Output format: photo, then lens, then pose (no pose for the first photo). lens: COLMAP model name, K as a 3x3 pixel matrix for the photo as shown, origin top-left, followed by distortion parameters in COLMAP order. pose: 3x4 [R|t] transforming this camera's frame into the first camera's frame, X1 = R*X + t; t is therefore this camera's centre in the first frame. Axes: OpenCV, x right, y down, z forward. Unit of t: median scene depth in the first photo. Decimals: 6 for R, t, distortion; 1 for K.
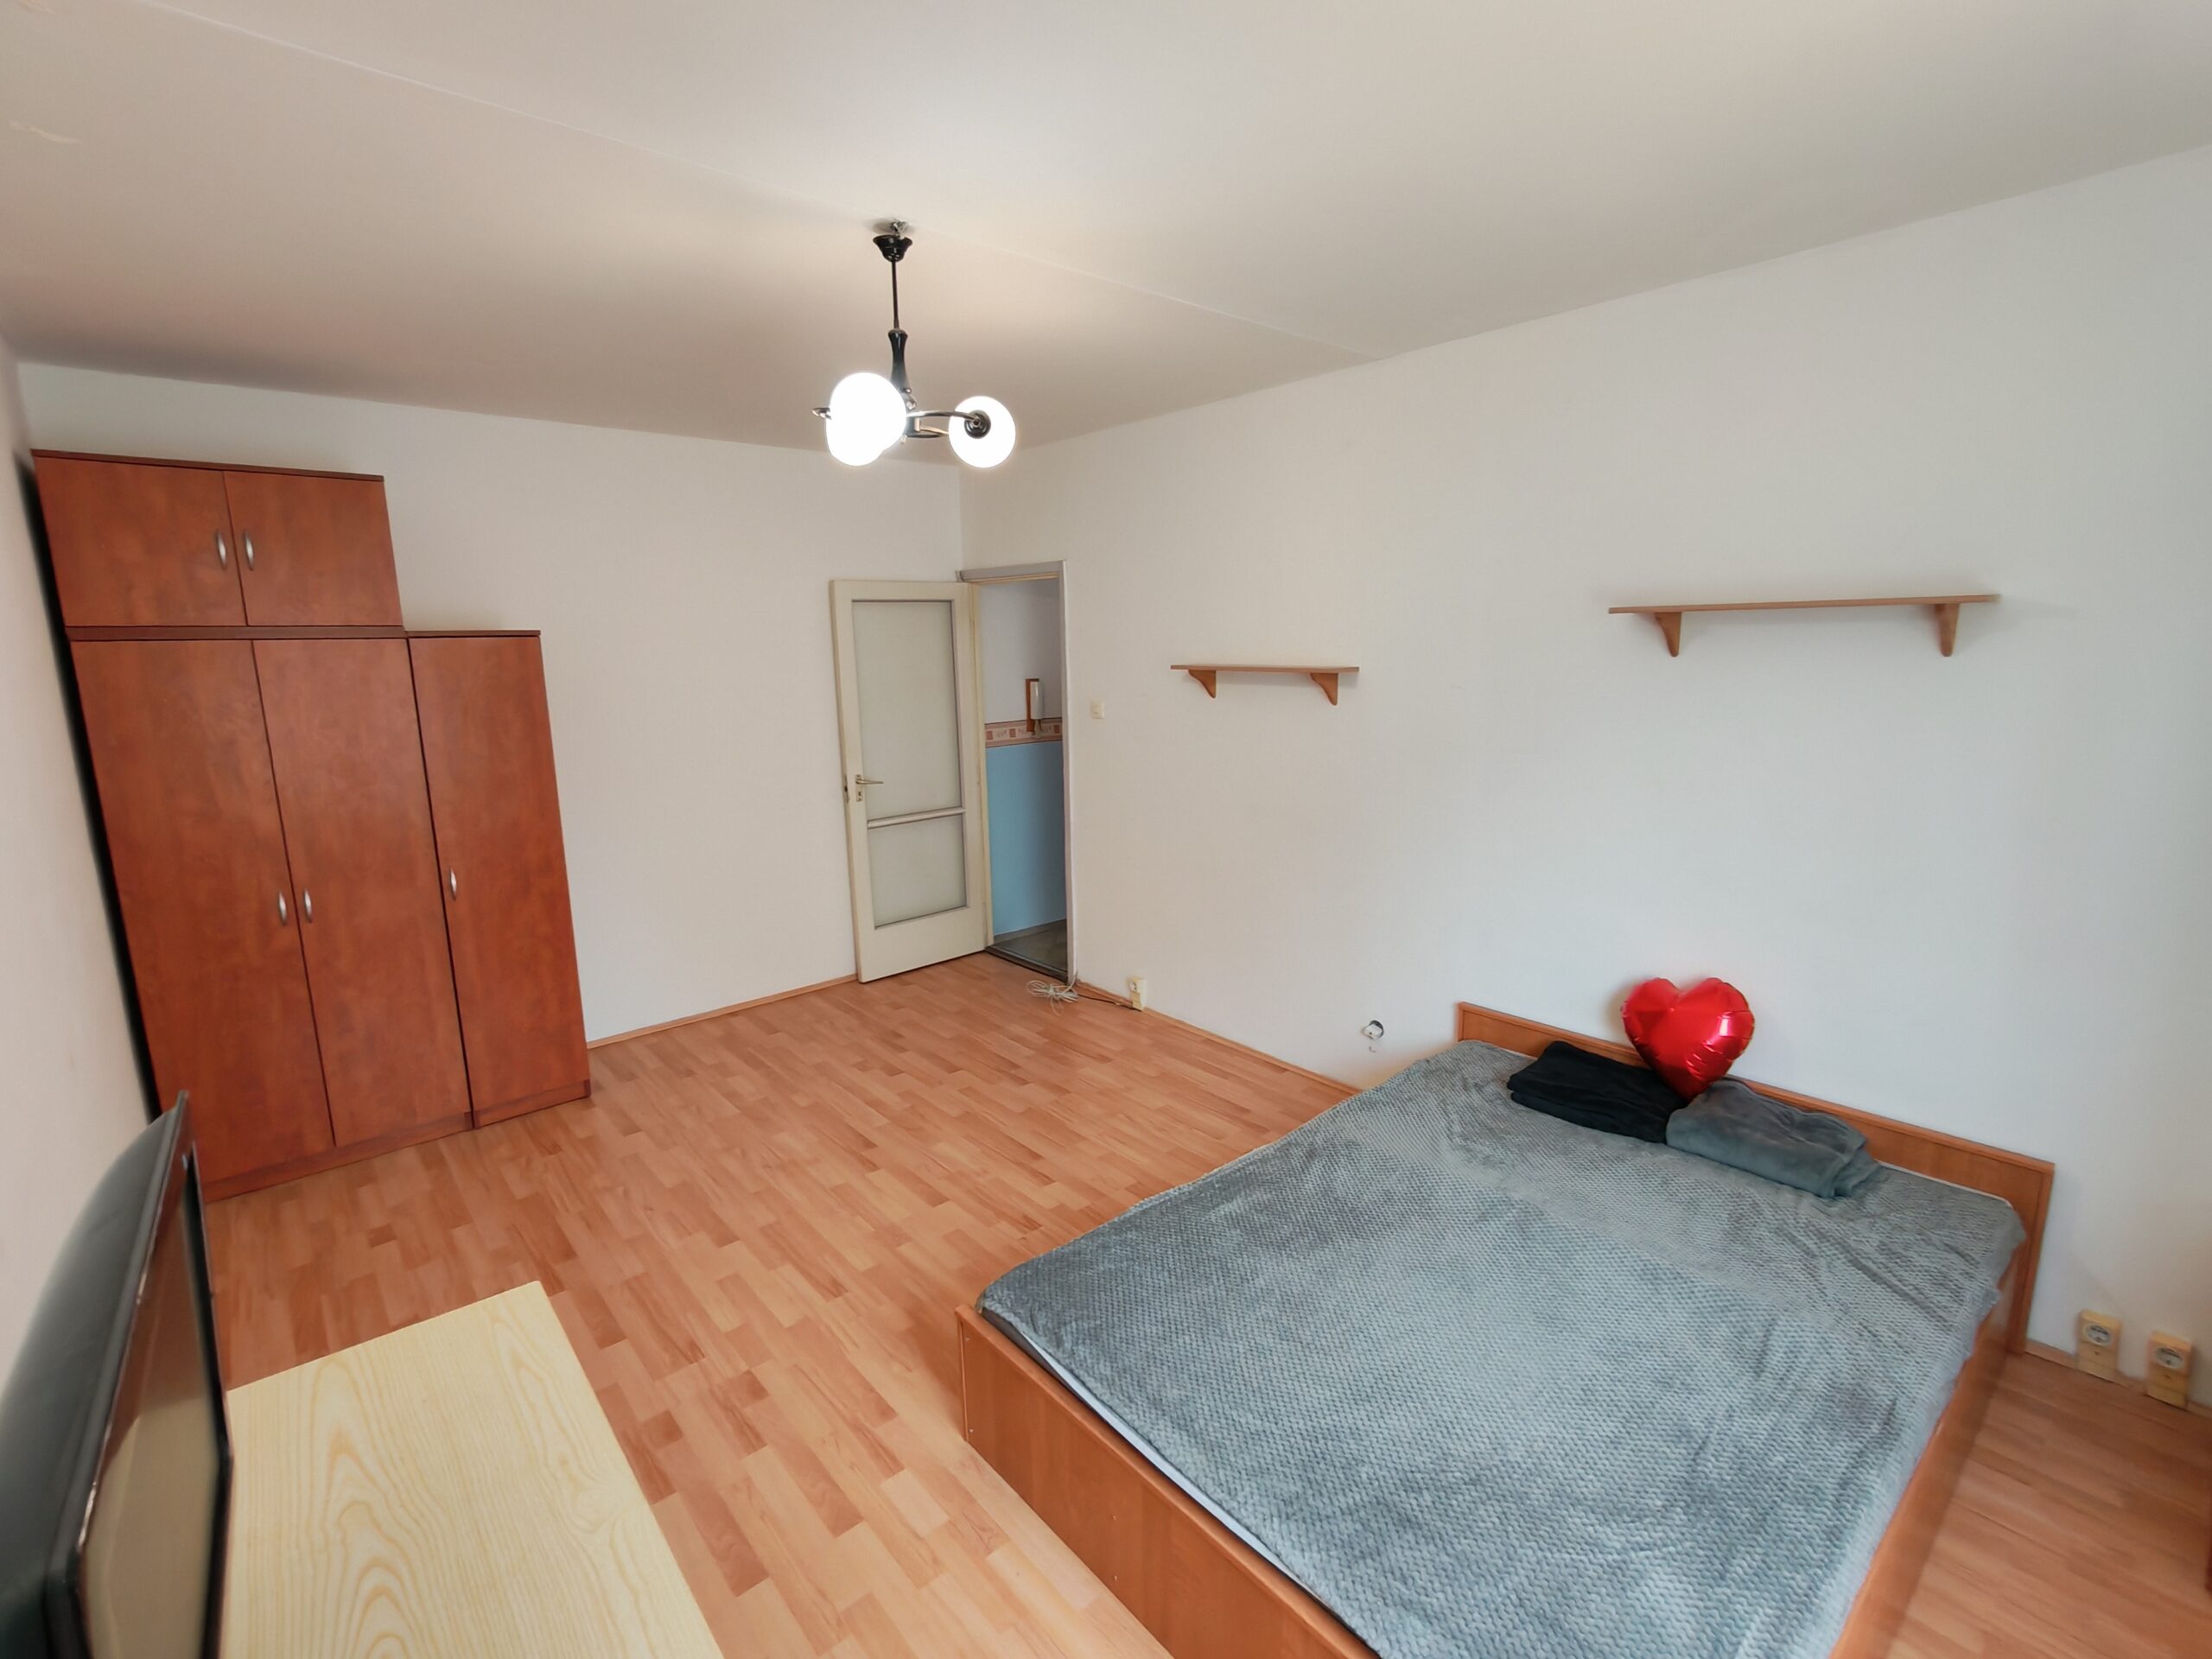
lens RADIAL K [[1013.6, 0, 1104.8], [0, 1013.6, 822.3], [0, 0, 1]] dist [-0.001390, 0.000119]
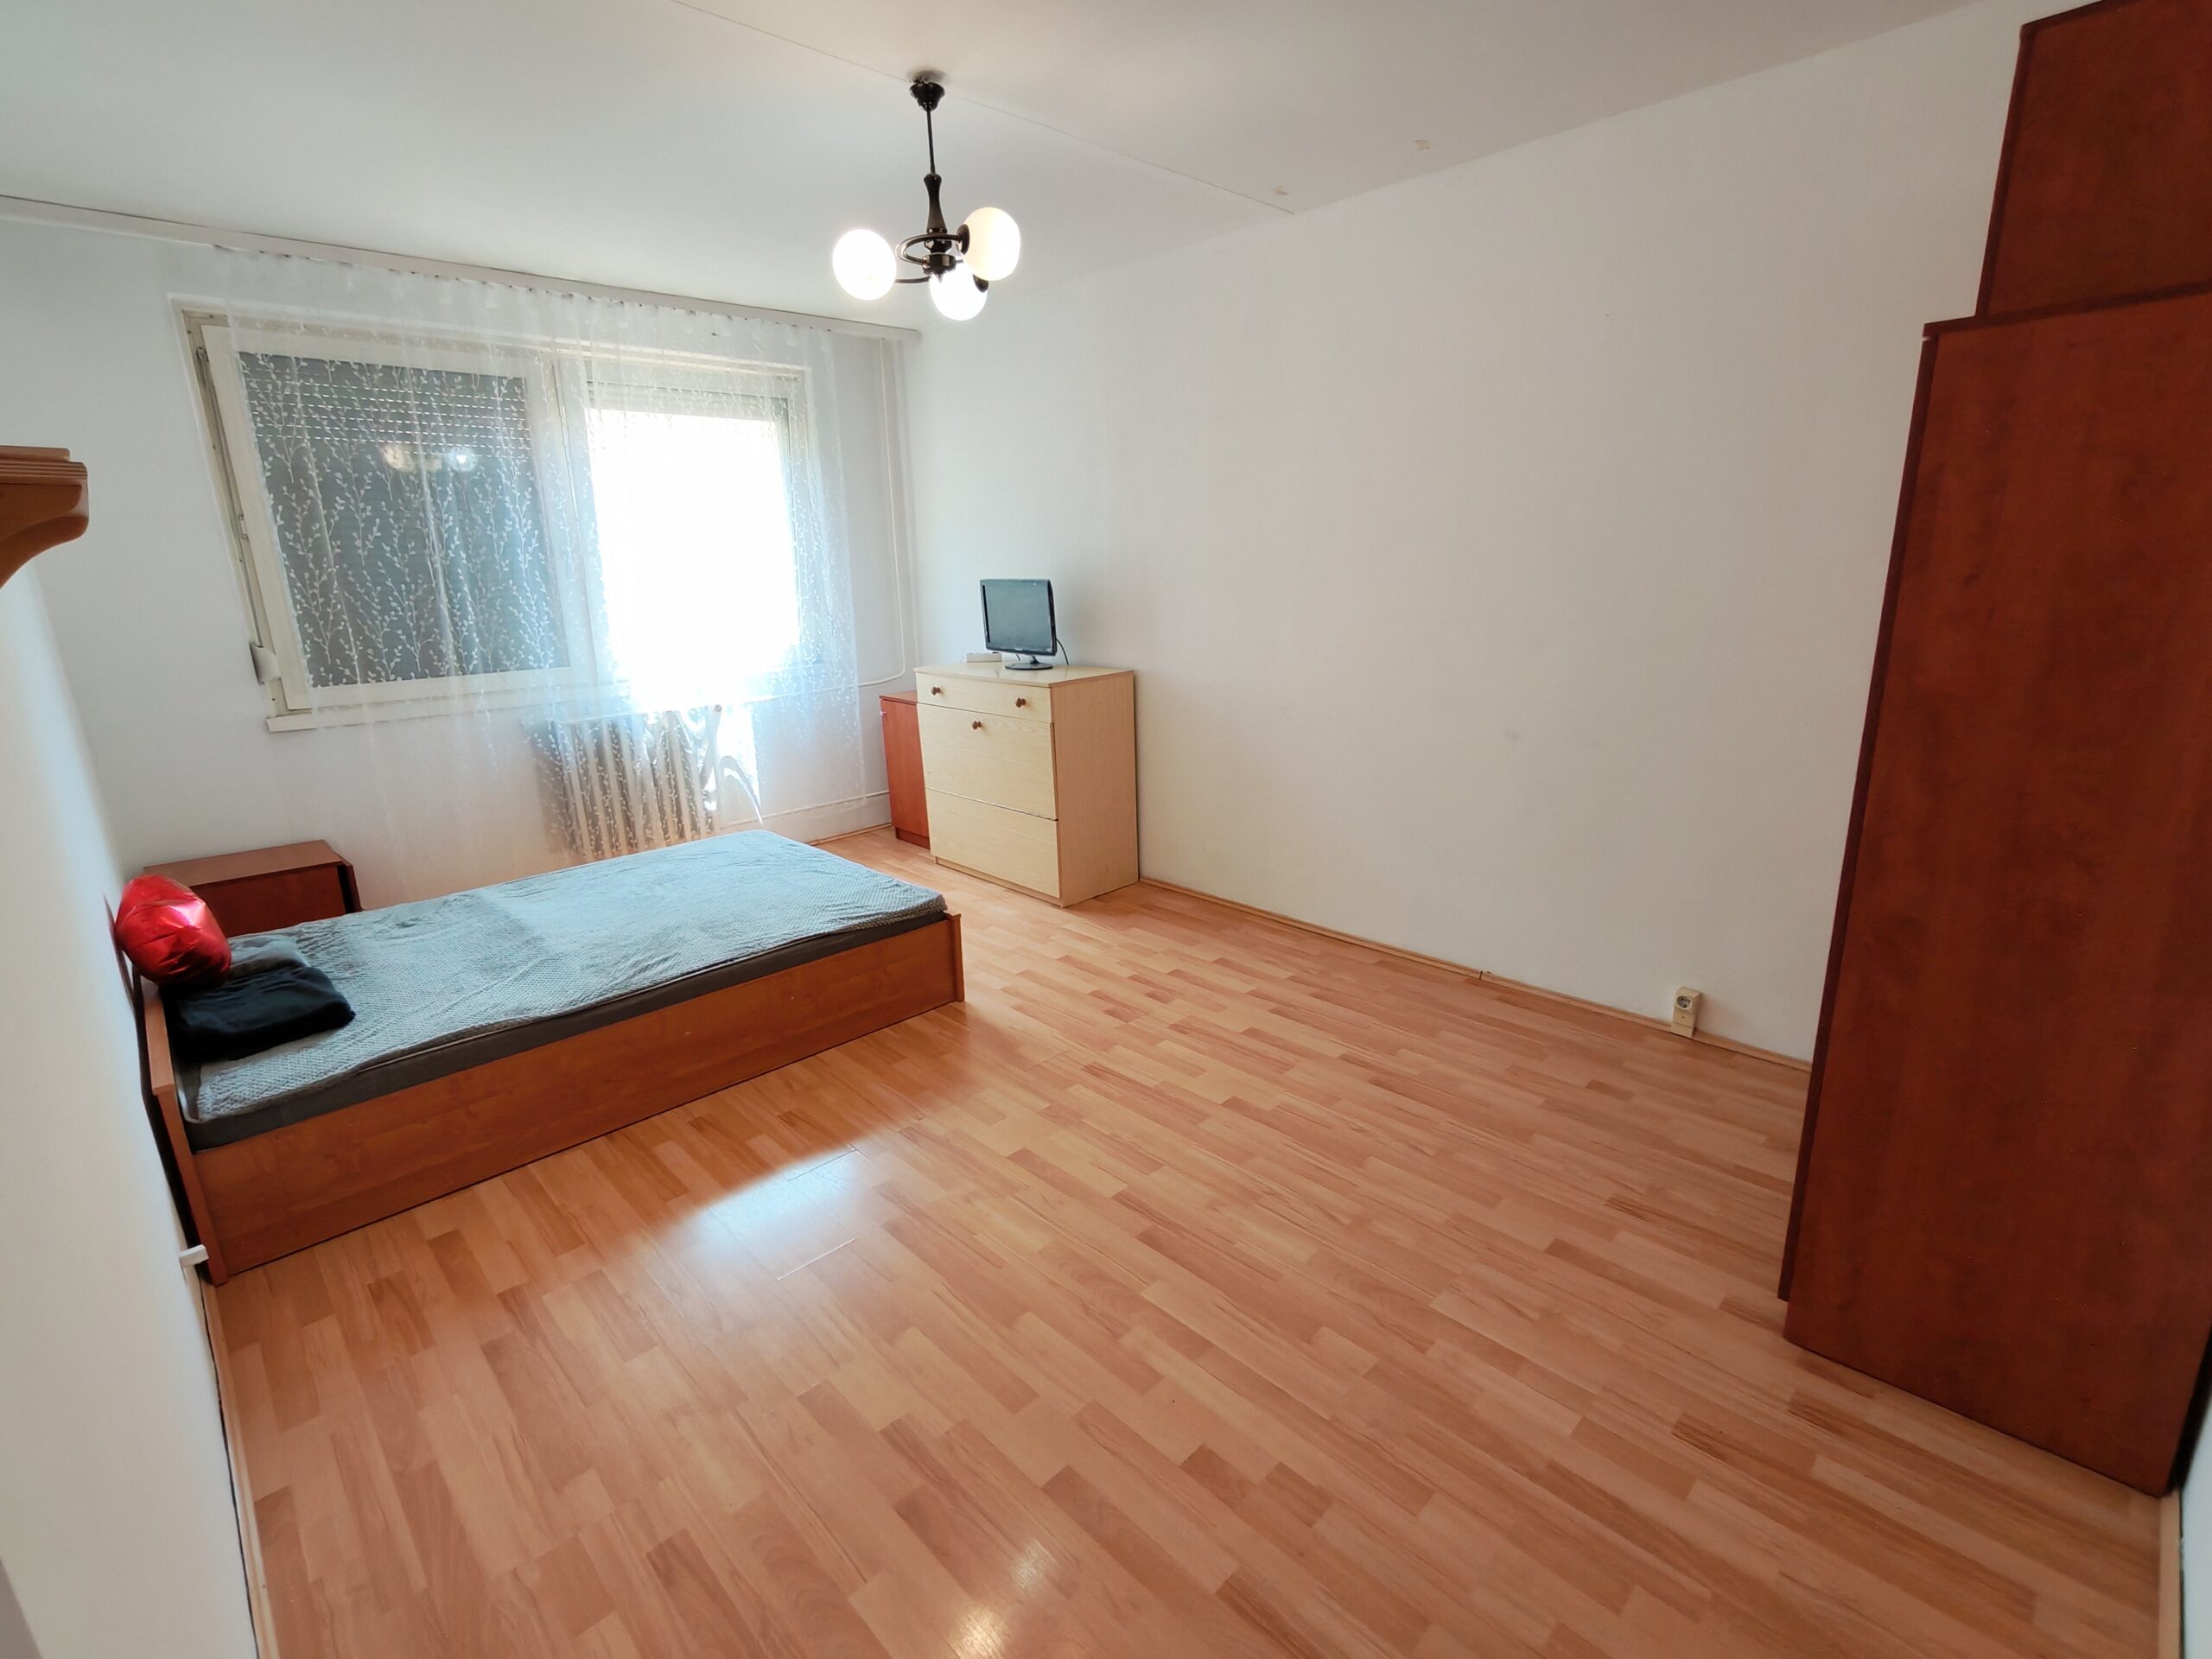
lens RADIAL K [[1013.6, 0, 1104.8], [0, 1013.6, 822.3], [0, 0, 1]] dist [-0.001390, 0.000119]
pose [[-0.997162, 0.060821, -0.044378, -0.188886], [0.036360, 0.905155, 0.423524, -0.194726], [0.065928, 0.420708, -0.904797, 1.452185]]
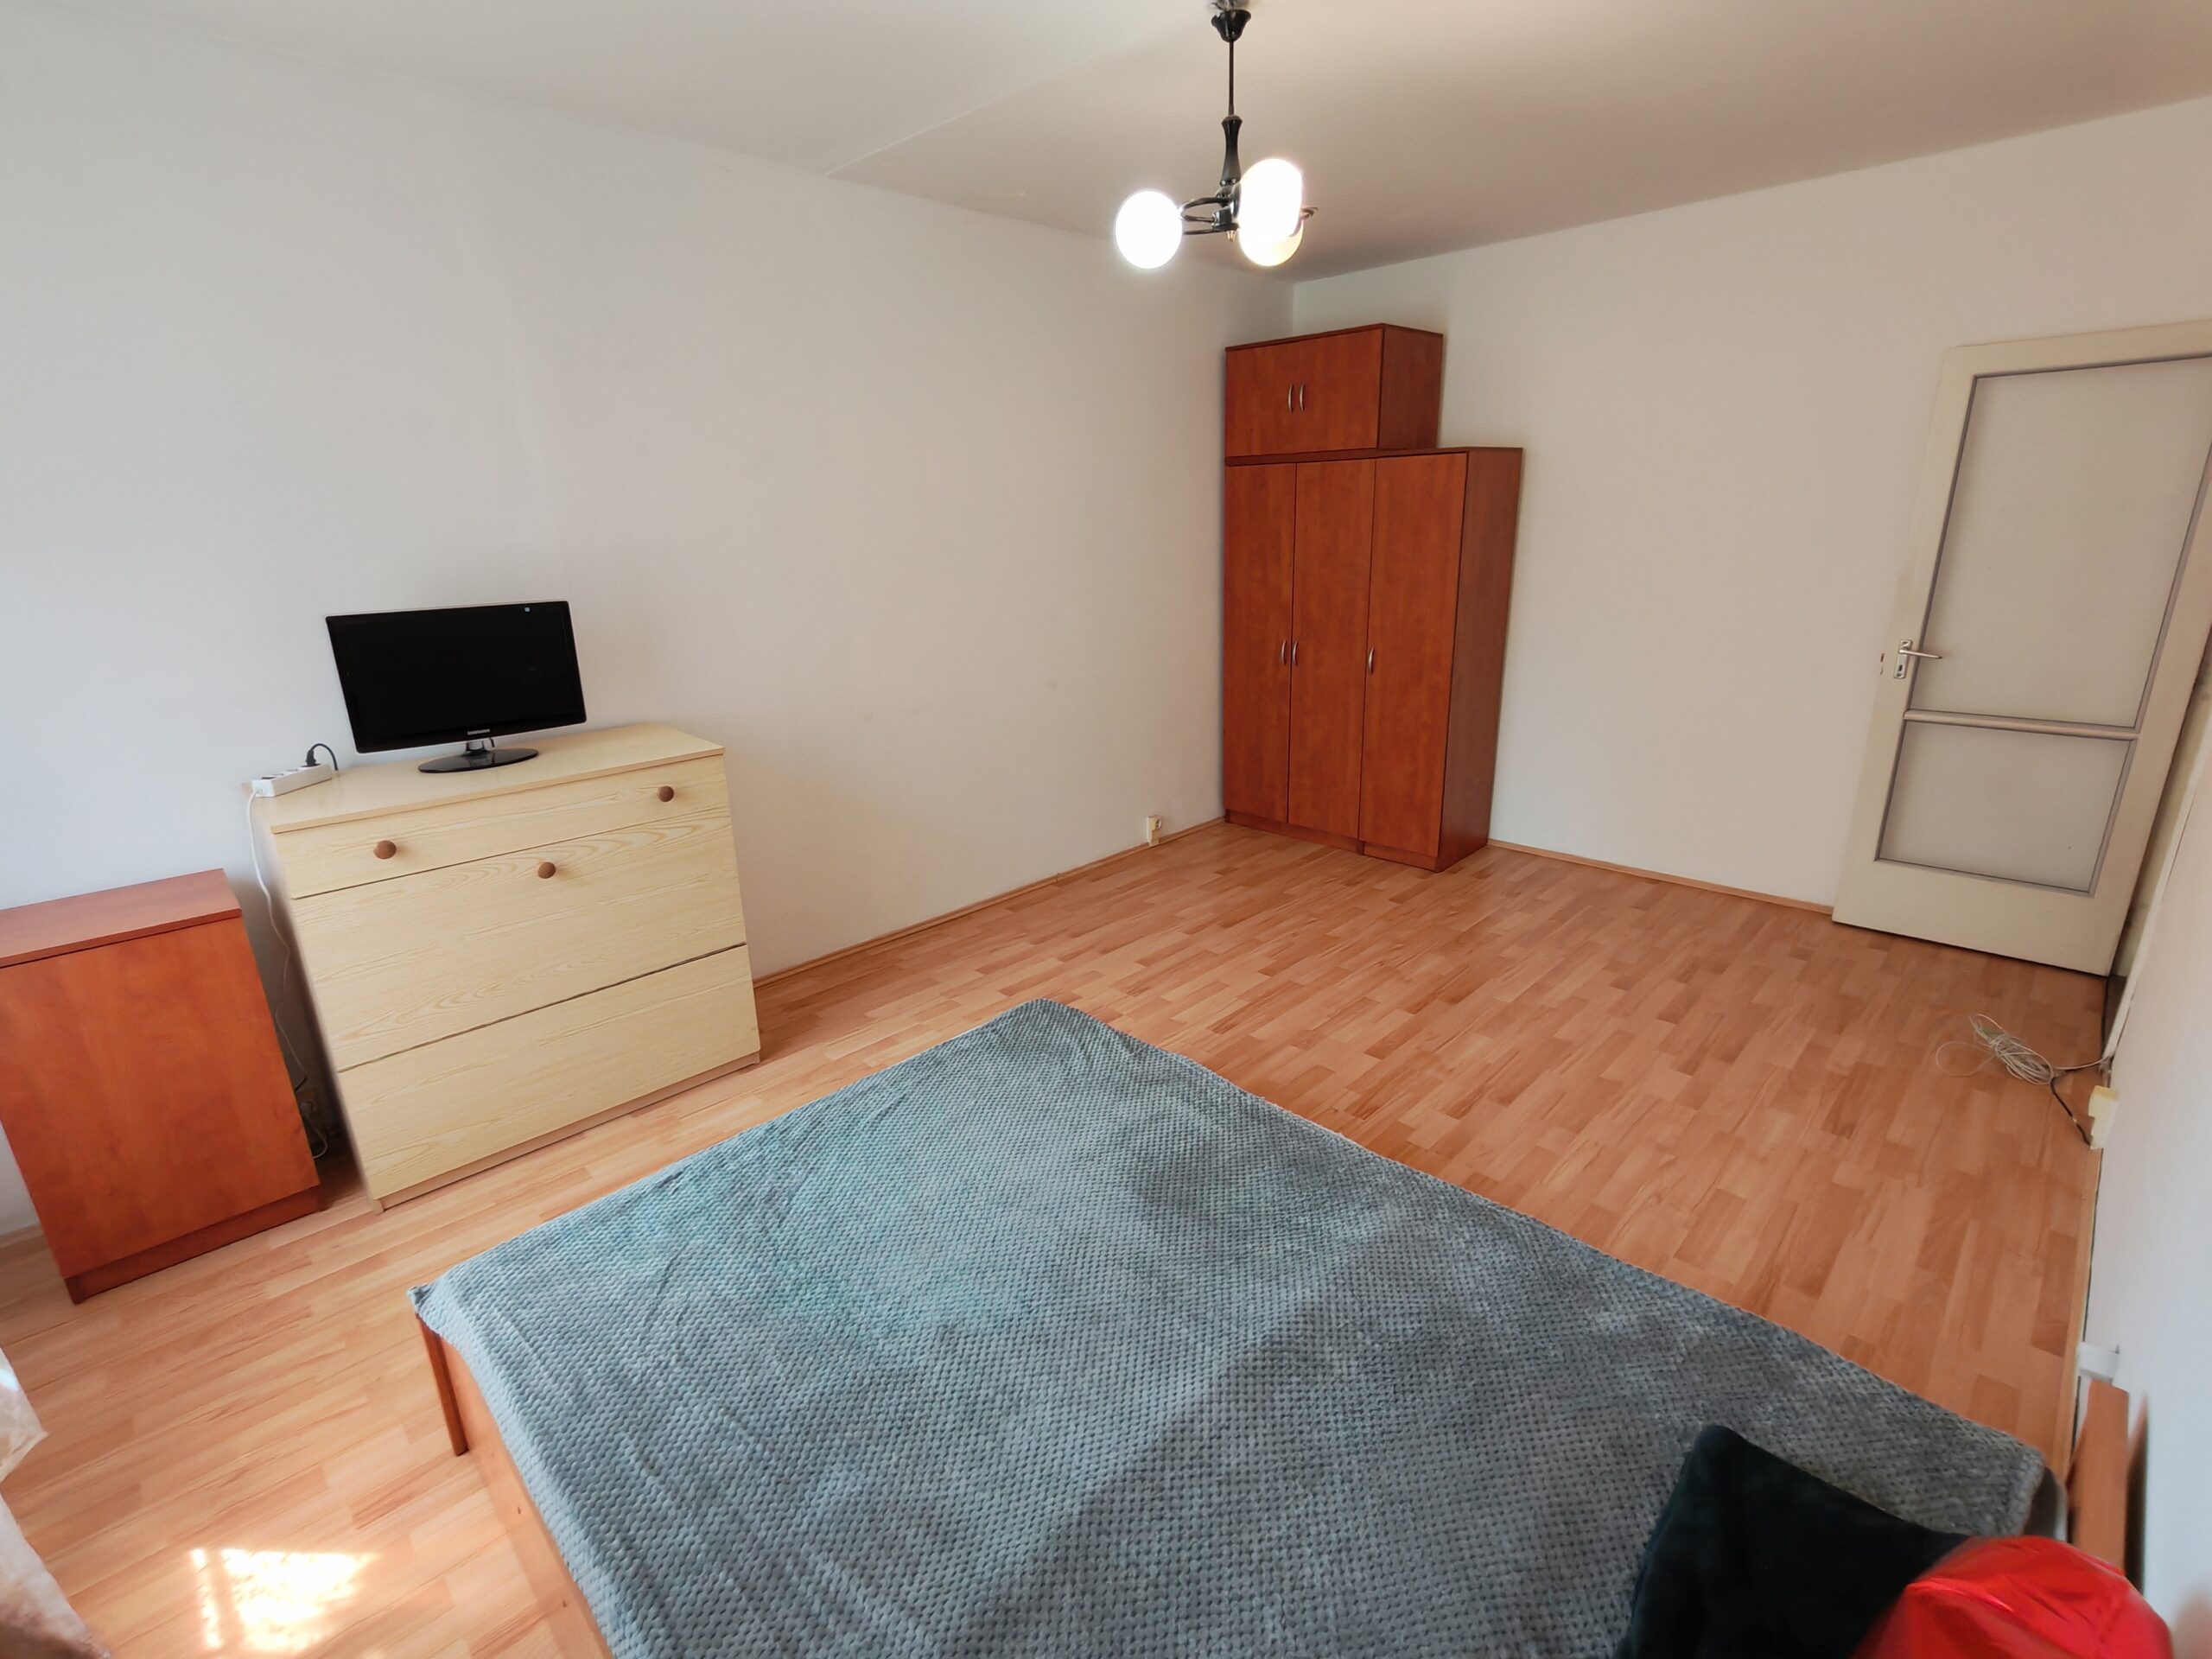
lens RADIAL K [[1013.6, 0, 1104.8], [0, 1013.6, 822.3], [0, 0, 1]] dist [-0.001390, 0.000119]
pose [[0.075880, 0.308293, -0.948260, 0.586591], [-0.154988, 0.943090, 0.294210, -0.068118], [0.984998, 0.124644, 0.119344, 0.534993]]
